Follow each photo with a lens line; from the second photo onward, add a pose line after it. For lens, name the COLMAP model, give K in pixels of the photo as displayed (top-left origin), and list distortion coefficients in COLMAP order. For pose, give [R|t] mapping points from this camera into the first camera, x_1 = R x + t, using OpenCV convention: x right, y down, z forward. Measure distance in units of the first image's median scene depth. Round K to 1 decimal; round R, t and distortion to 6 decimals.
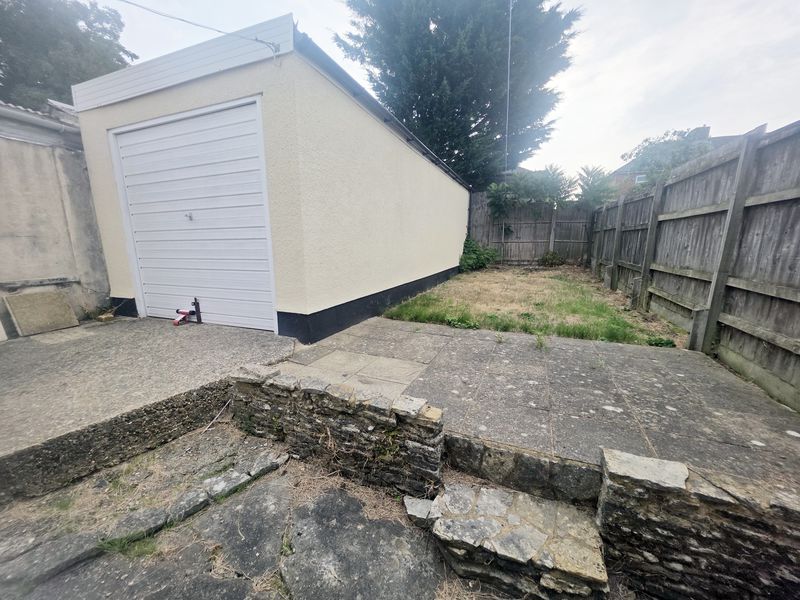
lens RADIAL K [[318.9, 0, 398.8], [0, 318.9, 306.6], [0, 0, 1]] dist [0.001483, -0.000126]
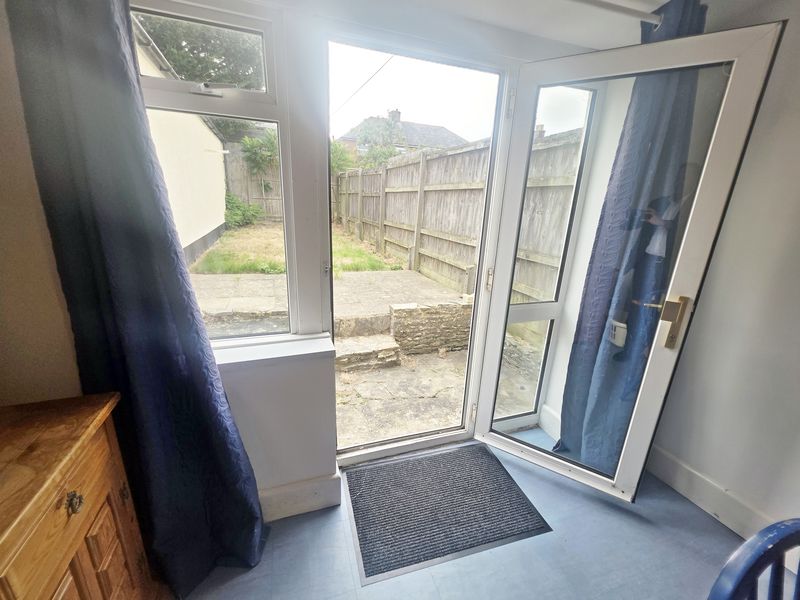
lens RADIAL K [[338.5, 0, 397.0], [0, 338.5, 301.3], [0, 0, 1]] dist [0.015036, 0.000010]
pose [[0.741489, -0.156871, 0.652370, -0.391931], [0.089054, 0.986692, 0.136043, 0.042308], [-0.665029, -0.042778, 0.745591, -0.365752]]
